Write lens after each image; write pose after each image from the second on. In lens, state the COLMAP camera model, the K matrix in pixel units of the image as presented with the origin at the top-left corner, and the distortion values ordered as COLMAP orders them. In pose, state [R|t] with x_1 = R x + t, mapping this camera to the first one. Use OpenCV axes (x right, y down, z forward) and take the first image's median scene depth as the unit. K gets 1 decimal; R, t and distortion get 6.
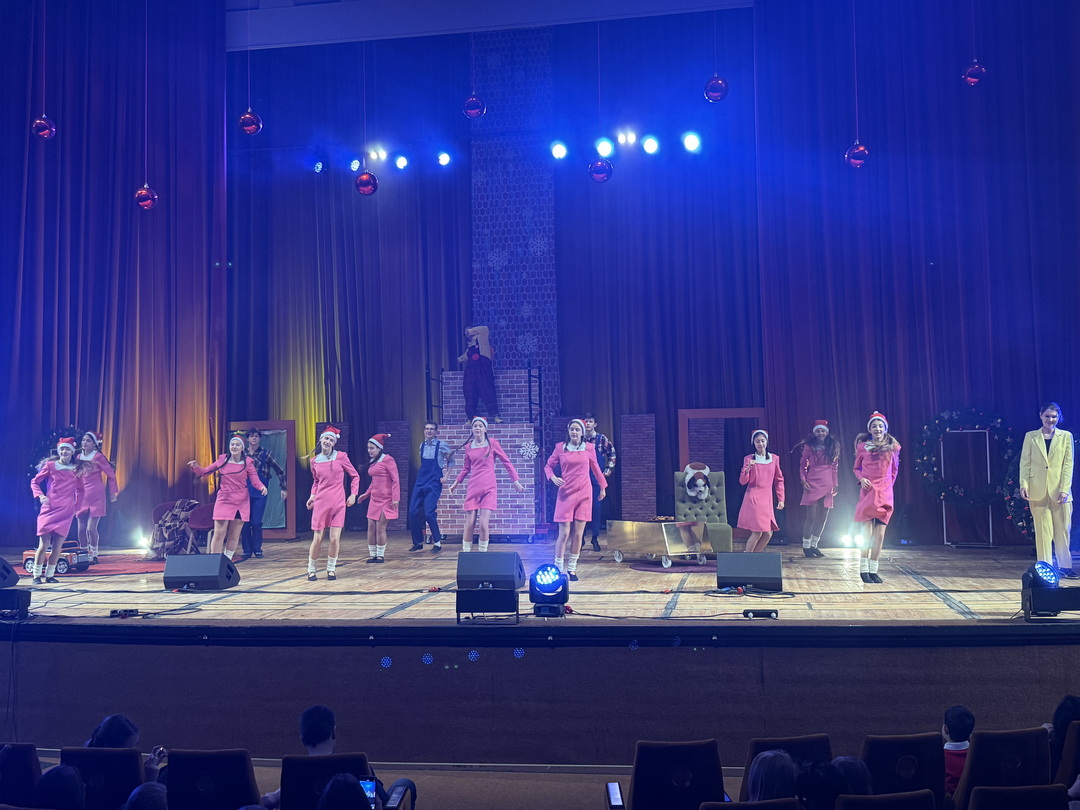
lens RADIAL K [[1091.8, 0, 540.0], [0, 1091.8, 405.0], [0, 0, 1]] dist [0.183708, -0.450014]
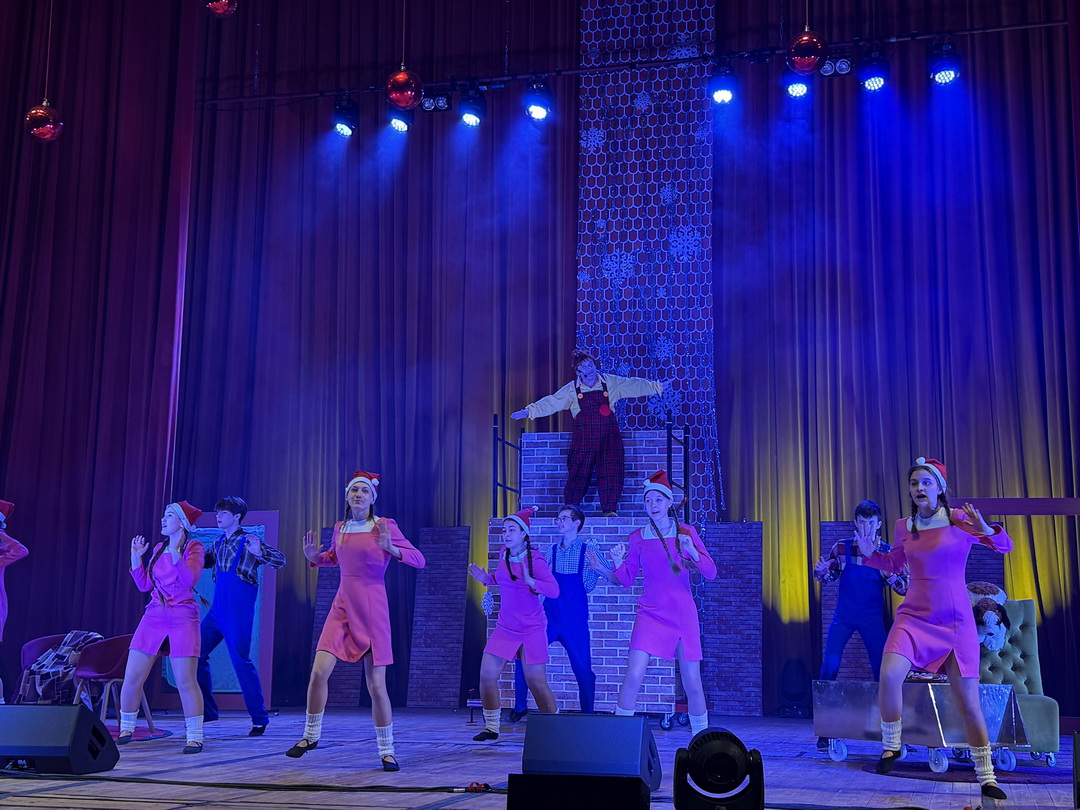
lens RADIAL K [[1495.3, 0, 540.0], [0, 1495.3, 405.0], [0, 0, 1]] dist [0.188865, -0.498460]
pose [[0.995838, 0.015554, -0.089806, -0.009013], [-0.025194, 0.993914, -0.107239, 0.059922], [0.087592, 0.109055, 0.990169, 0.271383]]
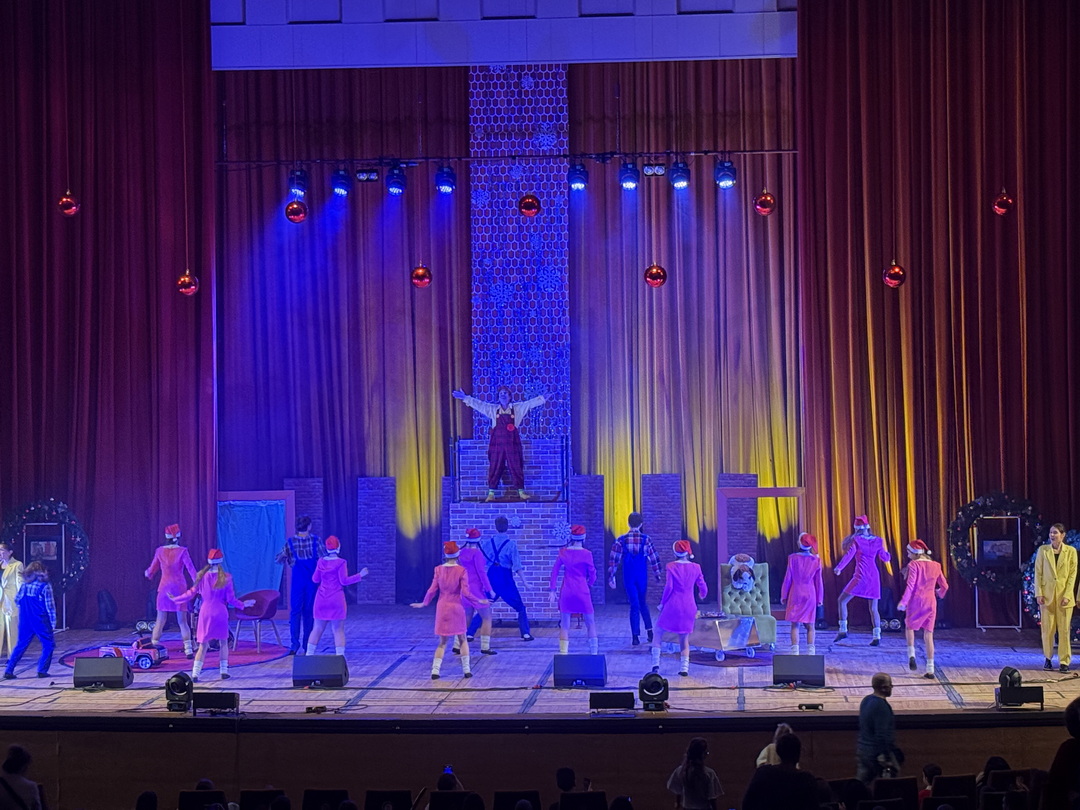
lens RADIAL K [[2083.8, 0, 540.0], [0, 2083.8, 405.0], [0, 0, 1]] dist [0.076817, 0.233850]
pose [[0.995836, 0.001324, 0.091150, -0.260366], [-0.006781, 0.998201, 0.059577, -0.235825], [-0.090907, -0.059947, 0.994053, -1.067531]]
